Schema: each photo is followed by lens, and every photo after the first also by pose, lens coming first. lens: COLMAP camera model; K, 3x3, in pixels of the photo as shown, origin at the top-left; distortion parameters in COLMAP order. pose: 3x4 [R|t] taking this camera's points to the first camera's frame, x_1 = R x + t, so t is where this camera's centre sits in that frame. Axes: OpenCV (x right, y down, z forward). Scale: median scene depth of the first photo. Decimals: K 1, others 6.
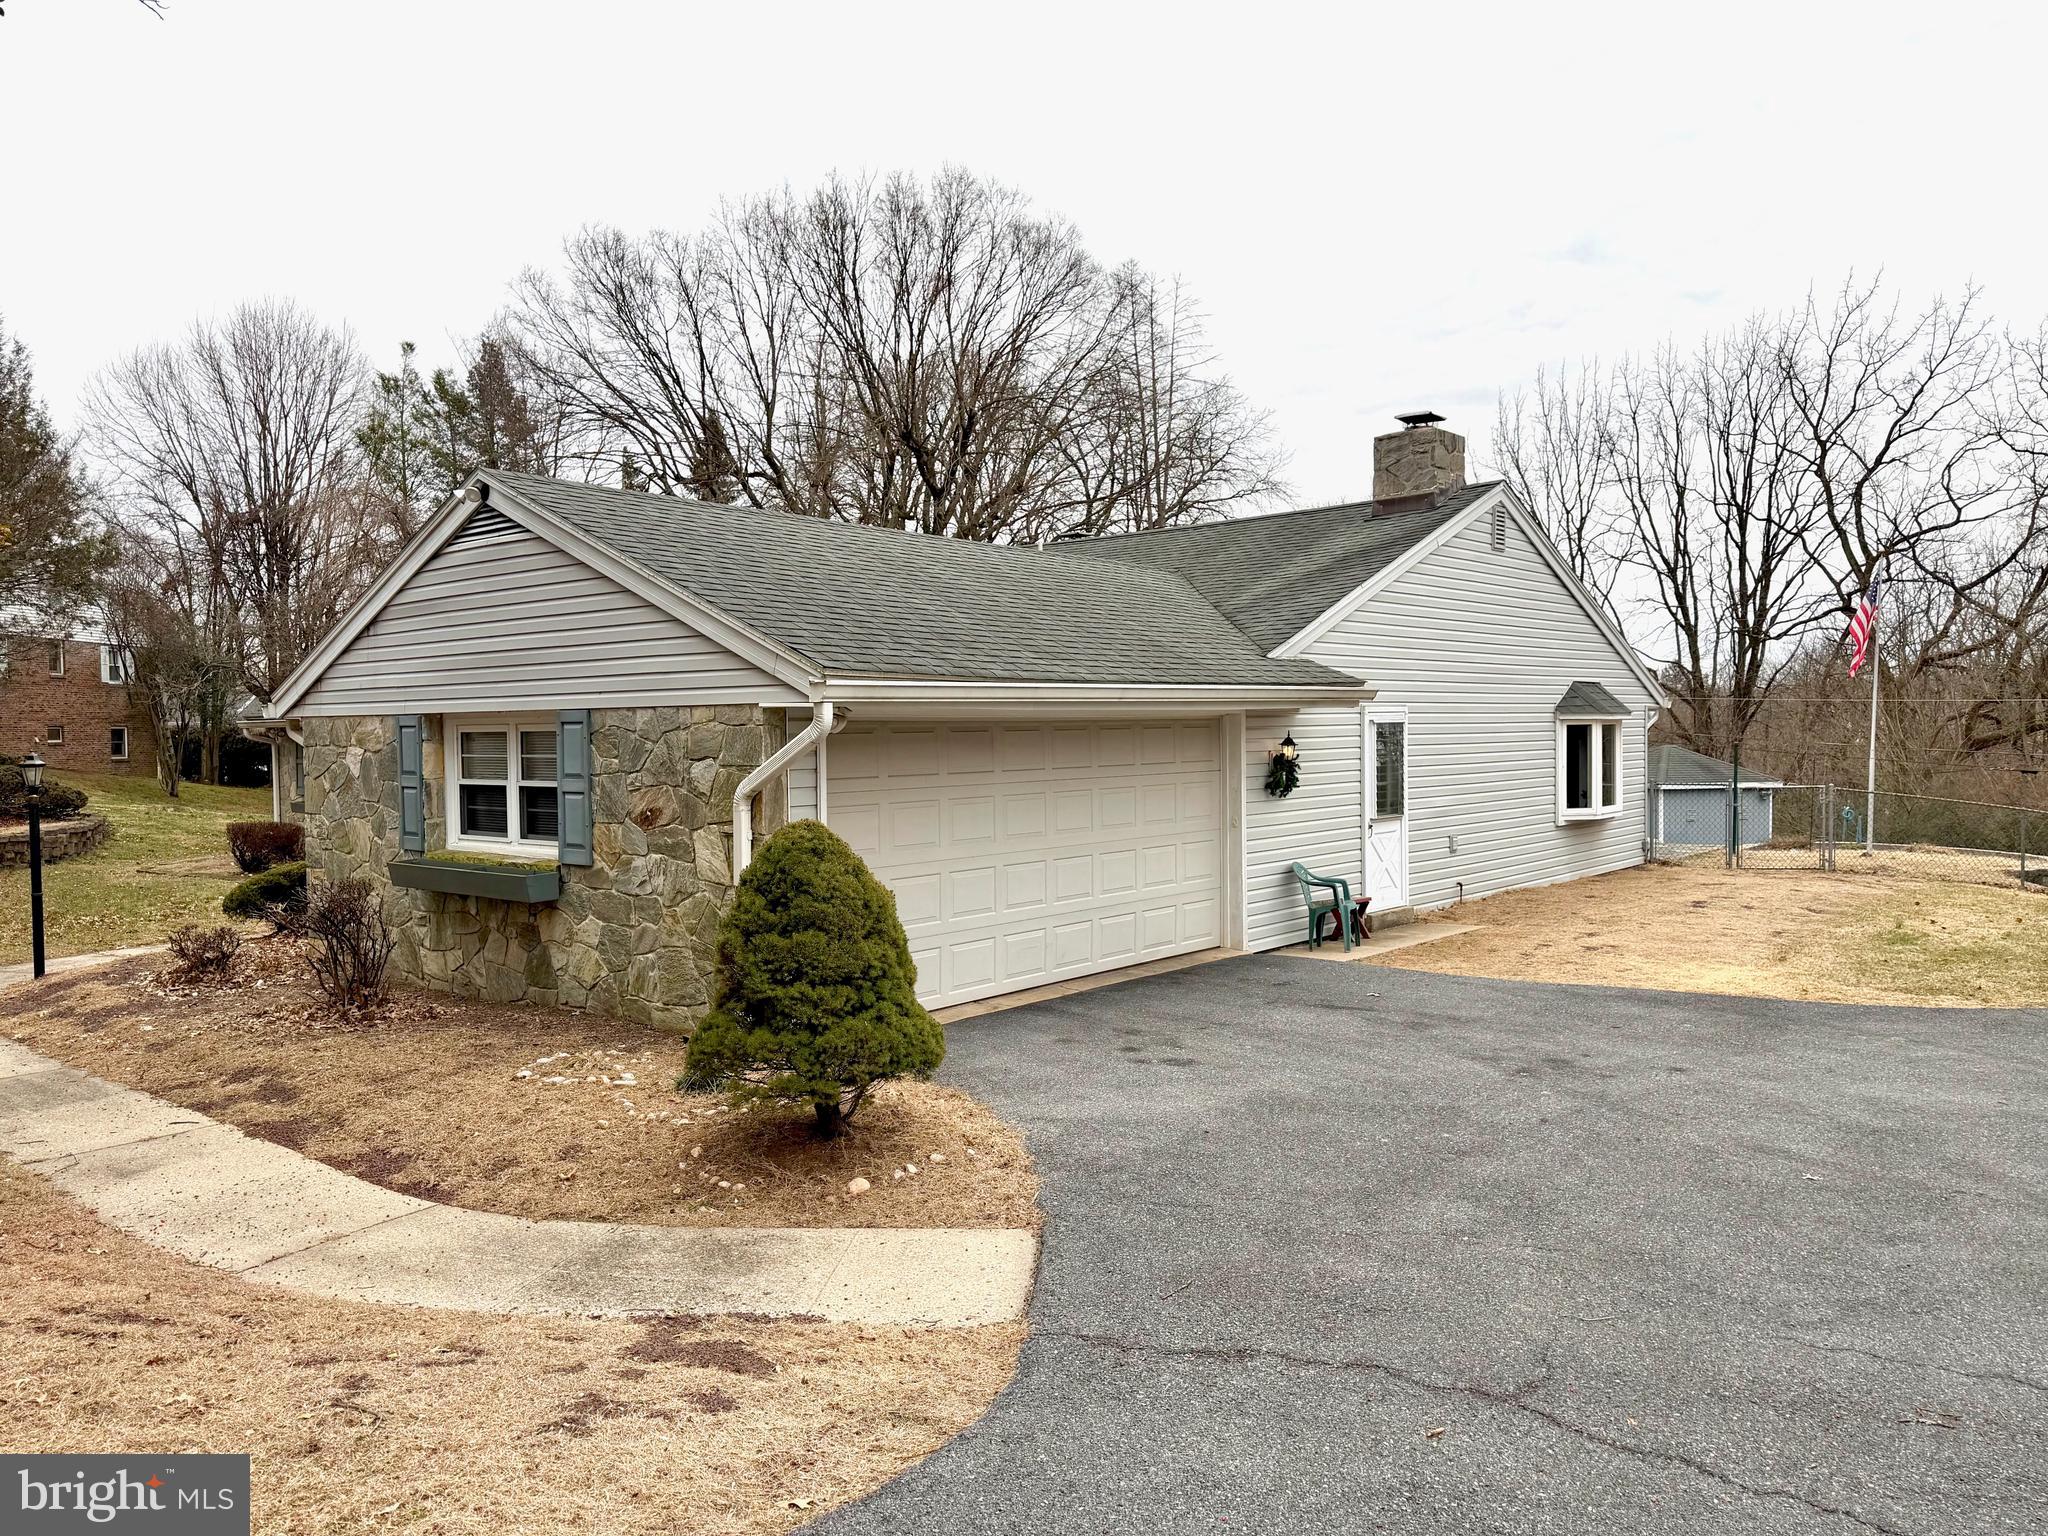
lens RADIAL K [[1444.2, 0, 1024.0], [0, 1444.2, 768.0], [0, 0, 1]] dist [0.125503, -0.201080]
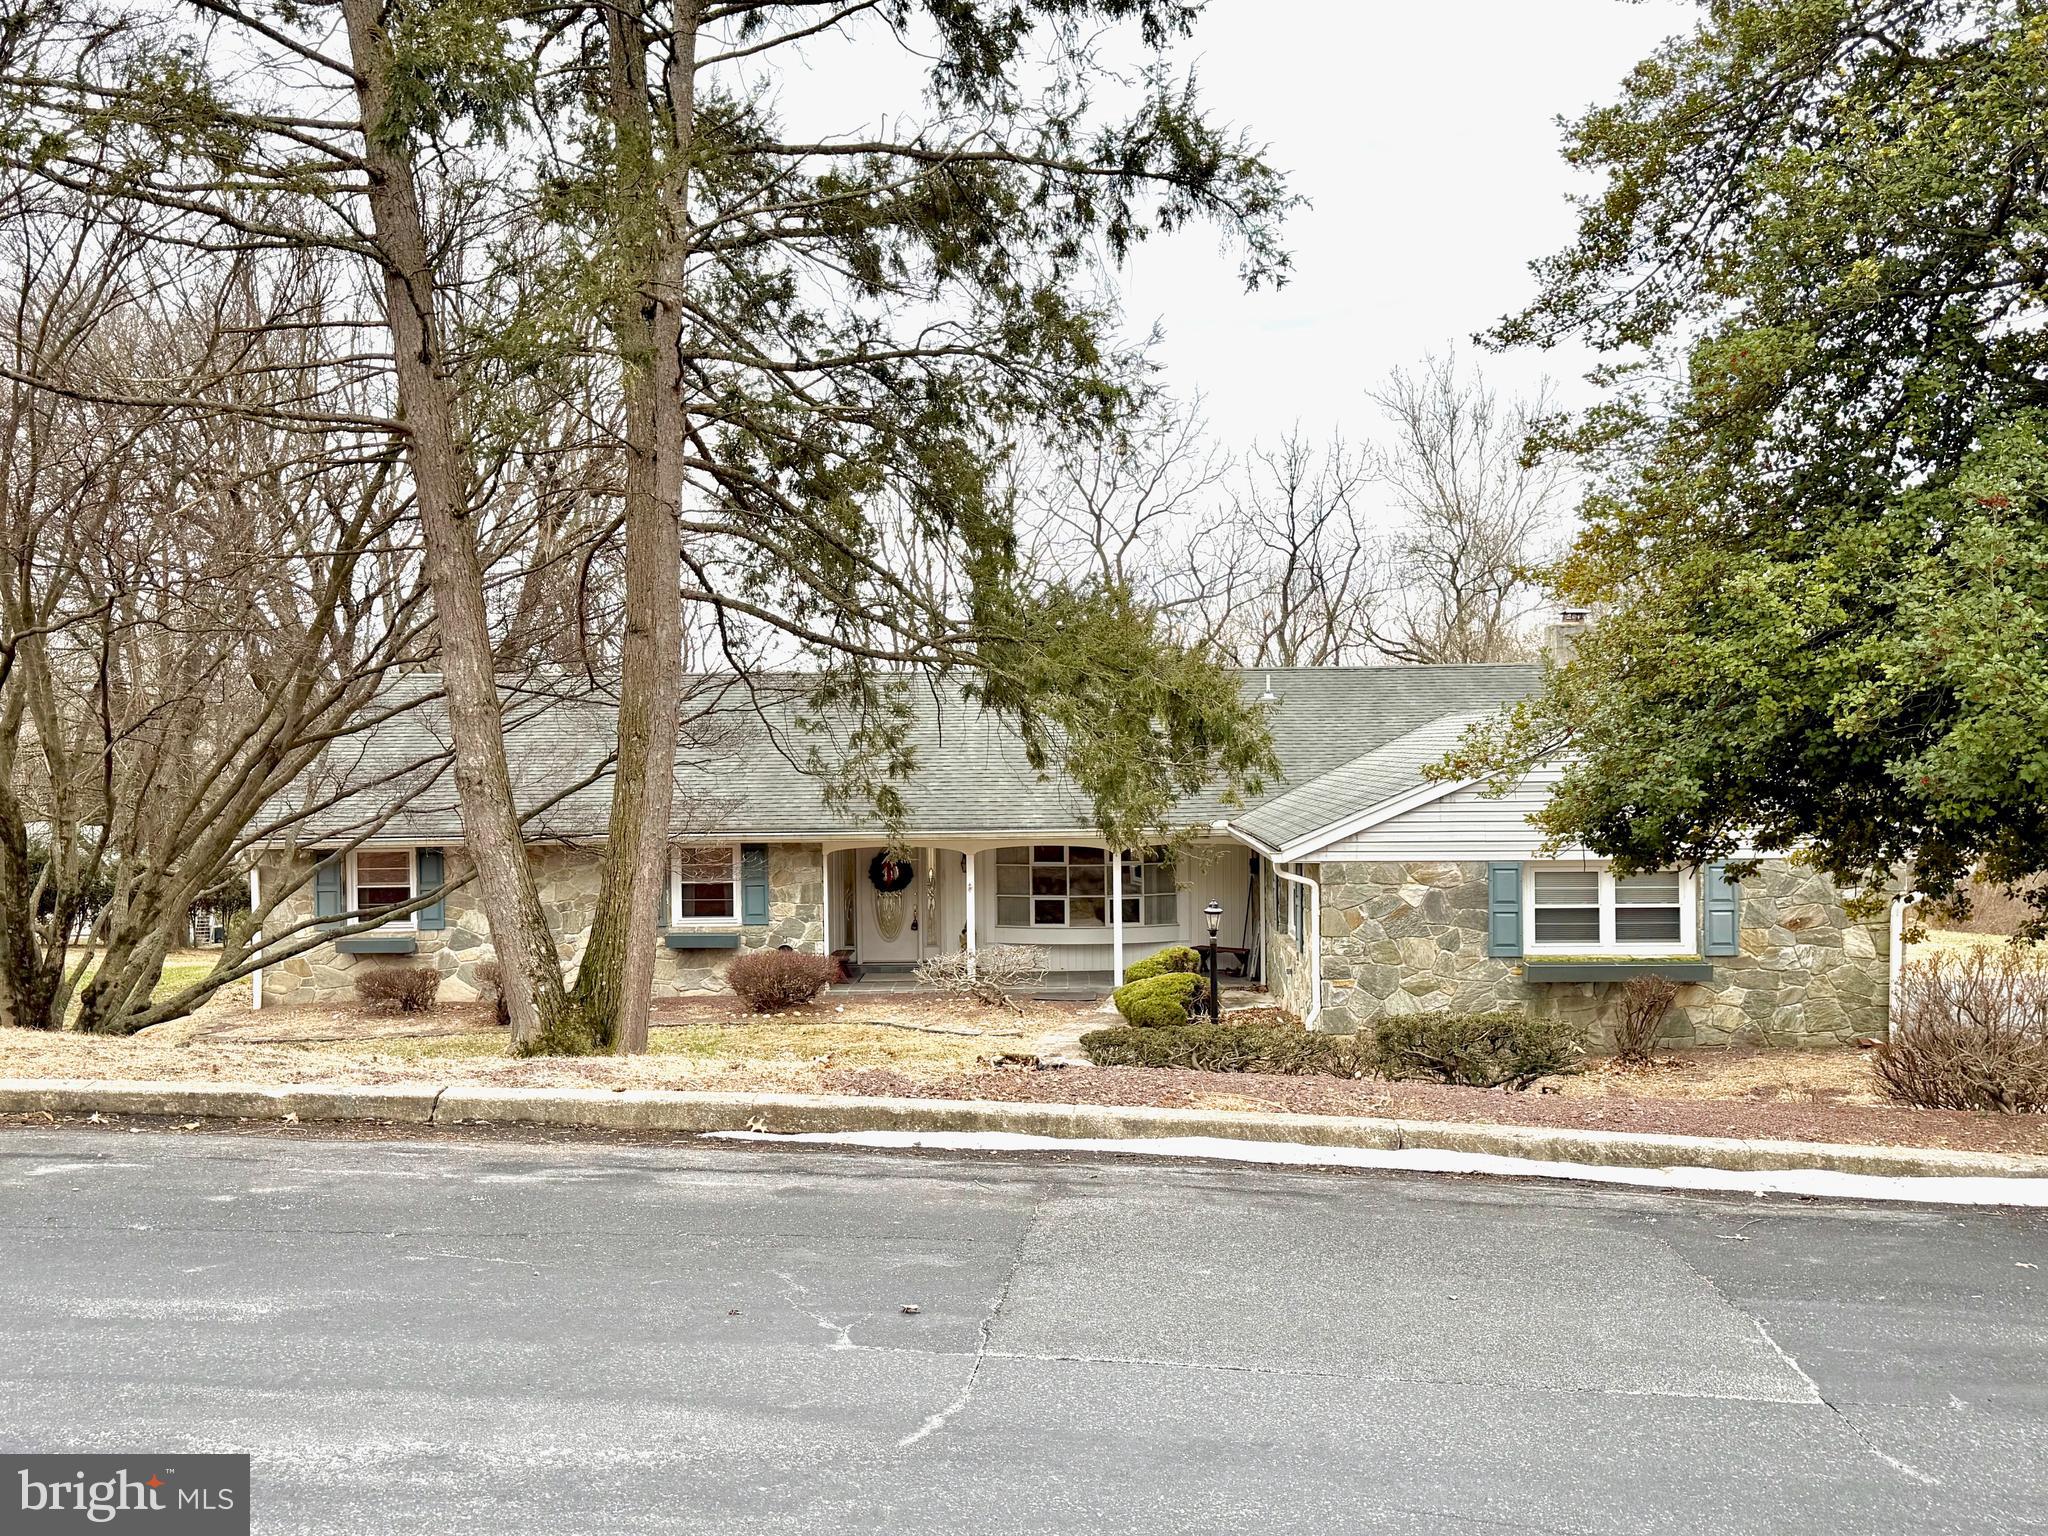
lens RADIAL K [[1915.6, 0, 1024.0], [0, 1915.6, 768.0], [0, 0, 1]] dist [0.000612, 0.000536]
pose [[0.771012, -0.005271, 0.636799, -2.059191], [0.018314, 0.999736, -0.013898, -0.114547], [-0.636557, 0.022378, 0.770905, -0.127102]]
